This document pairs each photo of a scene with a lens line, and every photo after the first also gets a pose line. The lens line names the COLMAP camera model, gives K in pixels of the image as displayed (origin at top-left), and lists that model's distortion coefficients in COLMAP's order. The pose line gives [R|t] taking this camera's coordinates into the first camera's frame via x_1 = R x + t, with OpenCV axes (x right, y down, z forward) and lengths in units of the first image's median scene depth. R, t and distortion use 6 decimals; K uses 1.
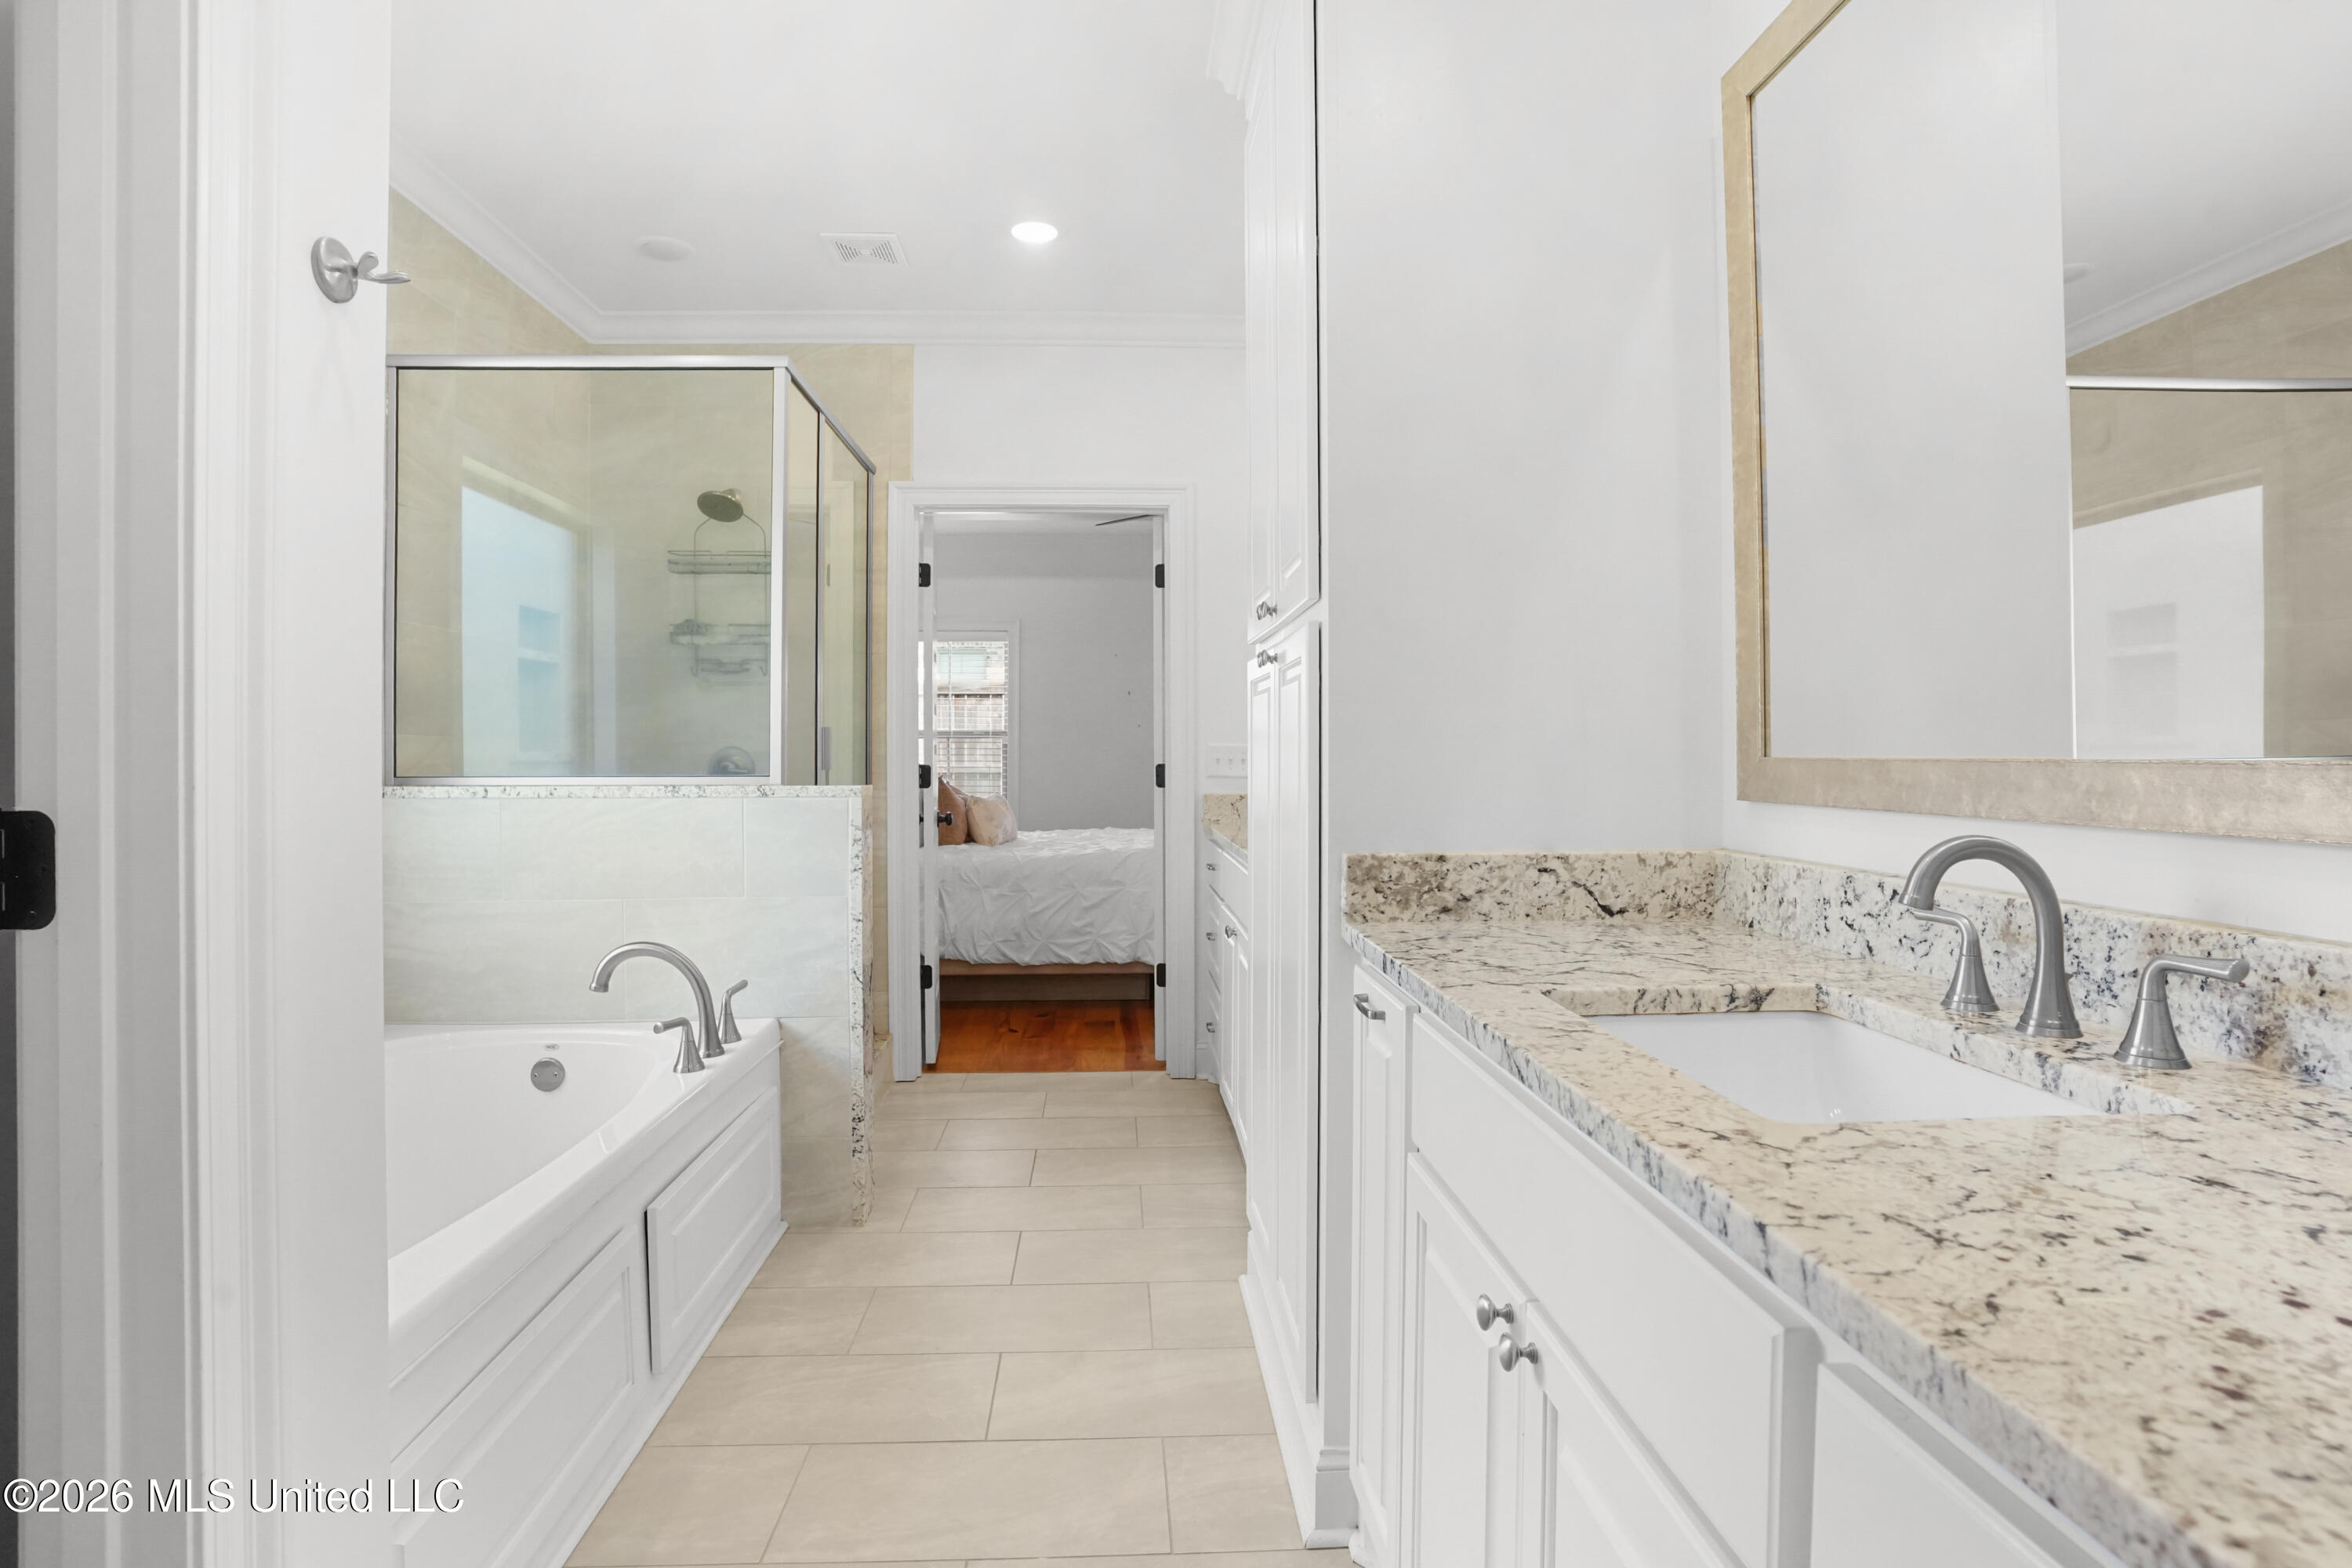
lens RADIAL K [[1155.7, 0, 1171.4], [0, 1155.7, 771.2], [0, 0, 1]] dist [-0.000387, -0.000055]
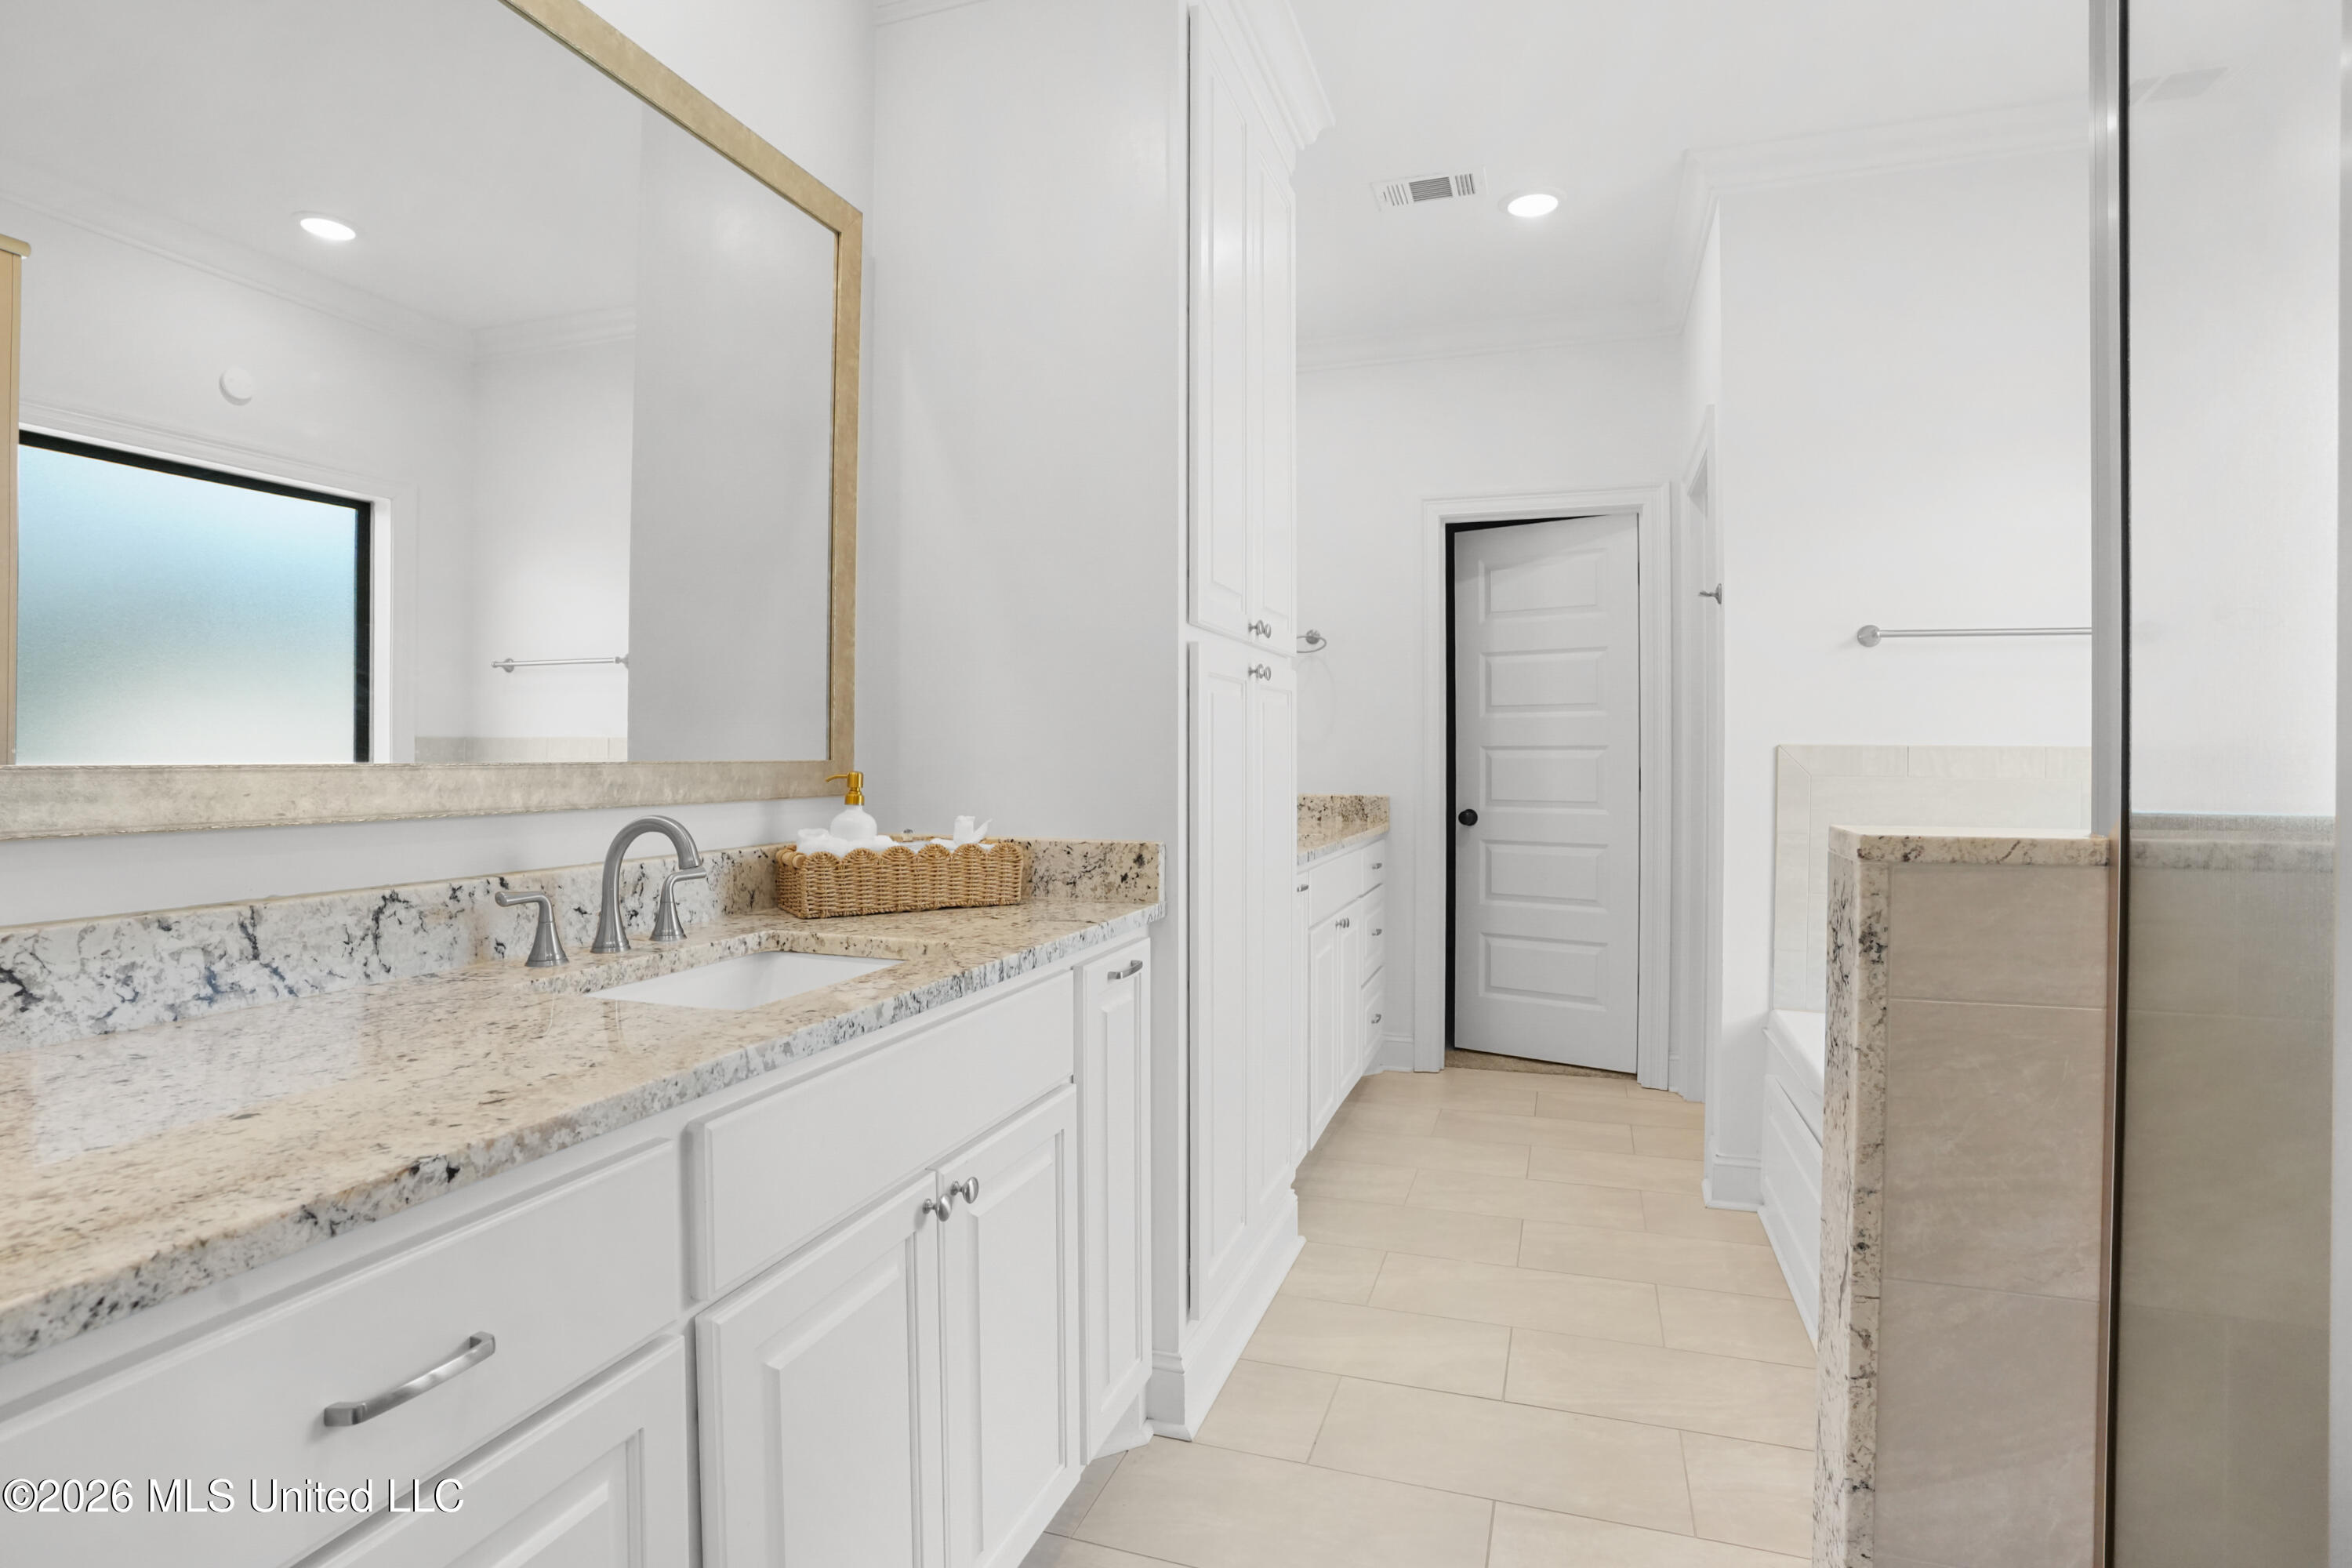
lens RADIAL K [[1155.7, 0, 1173.2], [0, 1155.7, 775.0], [0, 0, 1]] dist [-0.000387, -0.000055]
pose [[-0.926091, -0.018703, 0.376837, -0.375532], [-0.007144, 0.999461, 0.032047, -0.041610], [-0.377233, 0.026987, -0.925725, 1.873805]]
